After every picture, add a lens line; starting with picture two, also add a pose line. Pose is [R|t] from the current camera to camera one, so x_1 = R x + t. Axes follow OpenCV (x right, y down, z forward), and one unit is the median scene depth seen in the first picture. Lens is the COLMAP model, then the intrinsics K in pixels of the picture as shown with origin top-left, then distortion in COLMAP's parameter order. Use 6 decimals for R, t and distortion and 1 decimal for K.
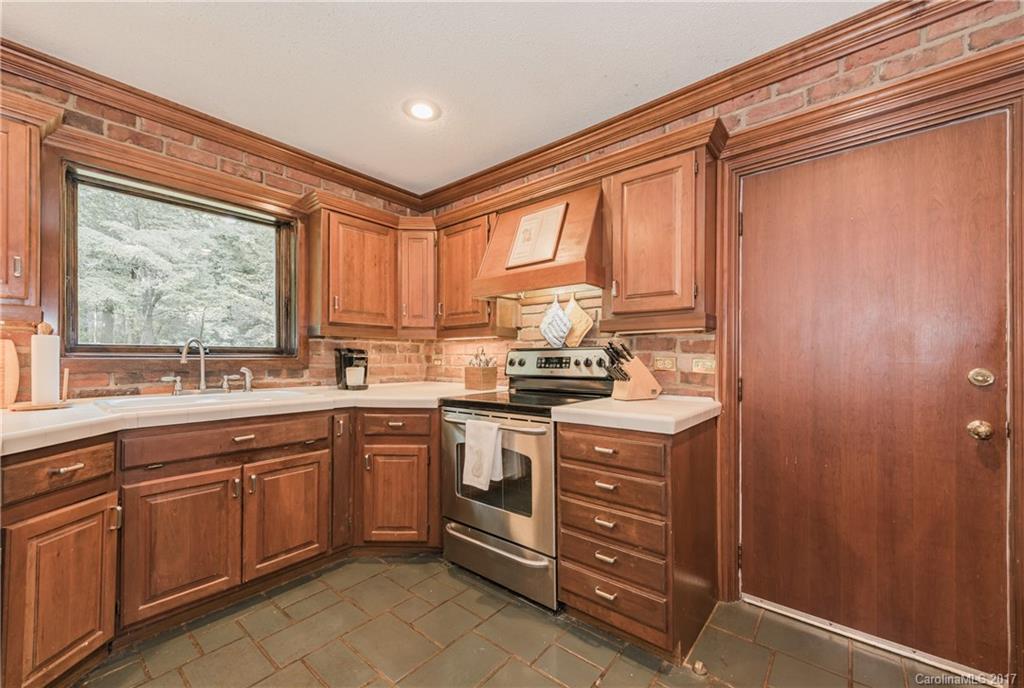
lens RADIAL K [[408.4, 0, 509.0], [0, 408.4, 350.2], [0, 0, 1]] dist [0.018819, -0.000142]
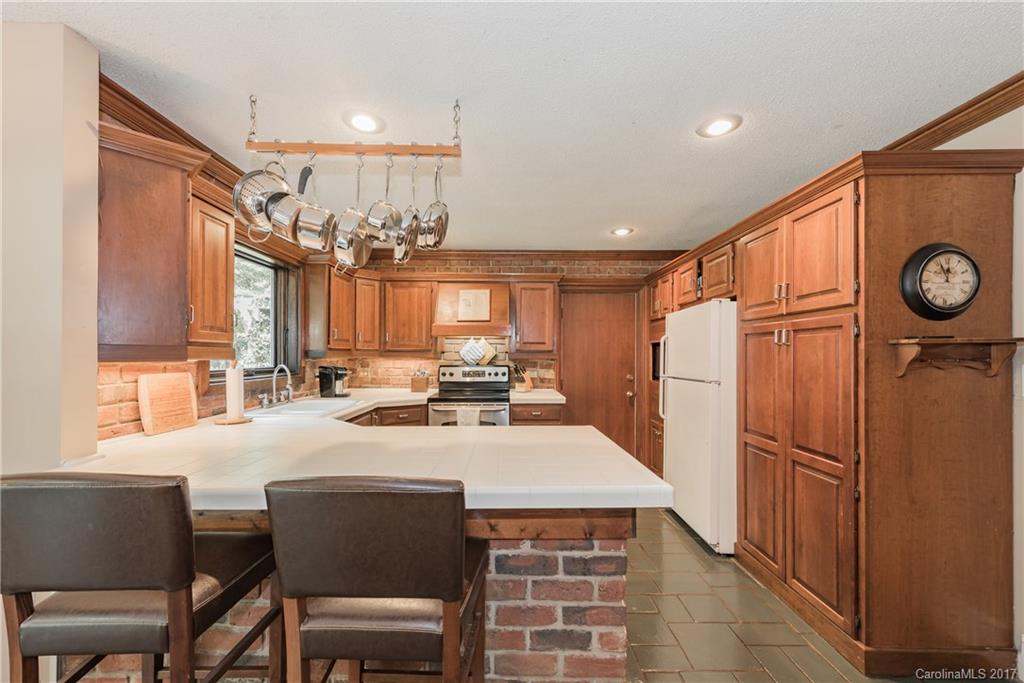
lens RADIAL K [[399.8, 0, 505.2], [0, 399.8, 348.7], [0, 0, 1]] dist [0.016854, -0.004306]
pose [[0.766132, 0.012528, 0.642561, -1.040493], [-0.016463, 0.999864, 0.000134, -0.093950], [-0.642472, -0.010681, 0.766235, -0.483392]]
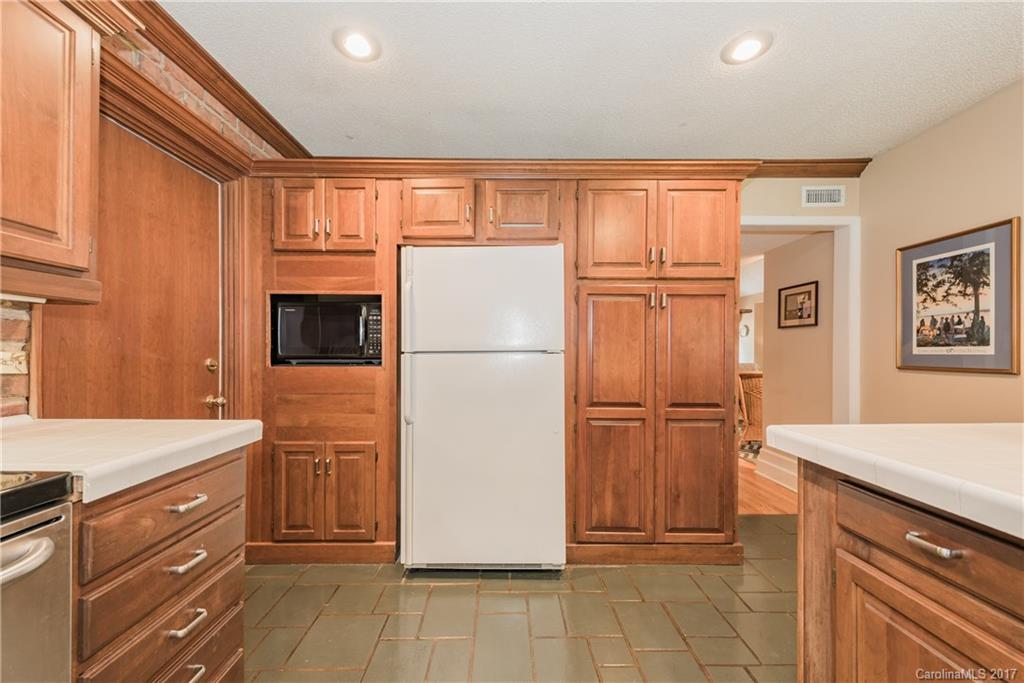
lens RADIAL K [[399.8, 0, 505.2], [0, 399.8, 348.7], [0, 0, 1]] dist [0.016854, -0.004306]
pose [[-0.650582, 0.000782, 0.759436, -0.383207], [-0.021198, 0.999591, -0.019188, 0.013764], [-0.759140, -0.028582, -0.650300, 0.776433]]
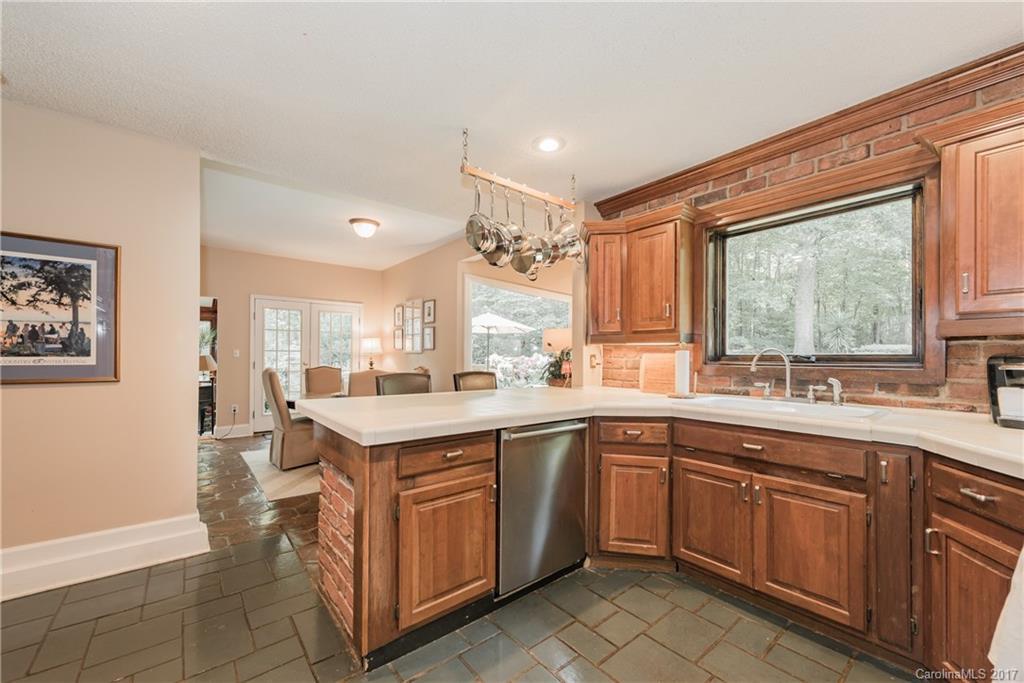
lens RADIAL K [[399.8, 0, 505.2], [0, 399.8, 348.7], [0, 0, 1]] dist [0.016854, -0.004306]
pose [[-0.180969, -0.021407, -0.983256, 0.395373], [0.015772, 0.999571, -0.024665, -0.012855], [0.983362, -0.019971, -0.180554, 0.504312]]
